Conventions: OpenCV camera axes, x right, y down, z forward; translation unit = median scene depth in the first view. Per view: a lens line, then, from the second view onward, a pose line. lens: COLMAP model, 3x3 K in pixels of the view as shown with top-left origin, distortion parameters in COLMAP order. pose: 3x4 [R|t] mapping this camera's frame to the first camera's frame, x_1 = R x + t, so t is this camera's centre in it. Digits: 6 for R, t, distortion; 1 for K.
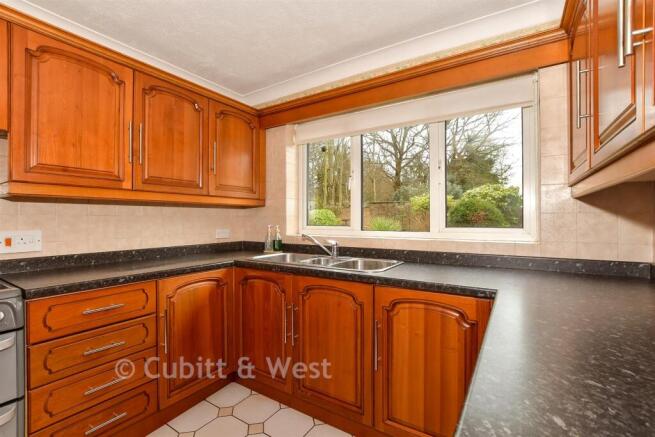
lens RADIAL K [[291.6, 0, 327.5], [0, 291.6, 218.5], [0, 0, 1]] dist [-0.000435, -0.000036]
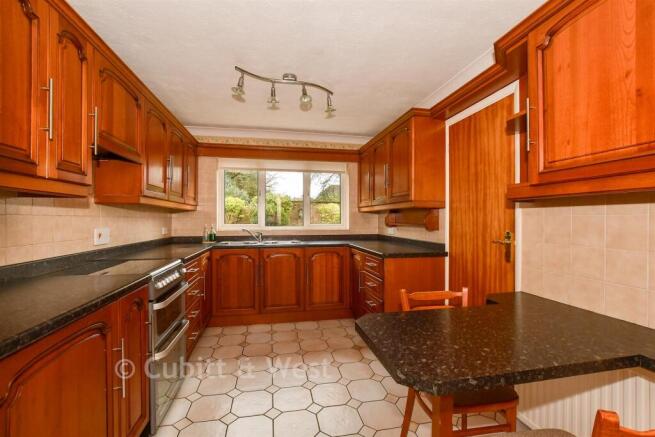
lens RADIAL K [[291.6, 0, 327.5], [0, 291.6, 218.5], [0, 0, 1]] dist [-0.000435, -0.000036]
pose [[0.715415, -0.000383, 0.698699, -0.790964], [-0.000181, 1.000000, 0.000733, -0.005734], [-0.698699, -0.000651, 0.715415, -0.468287]]
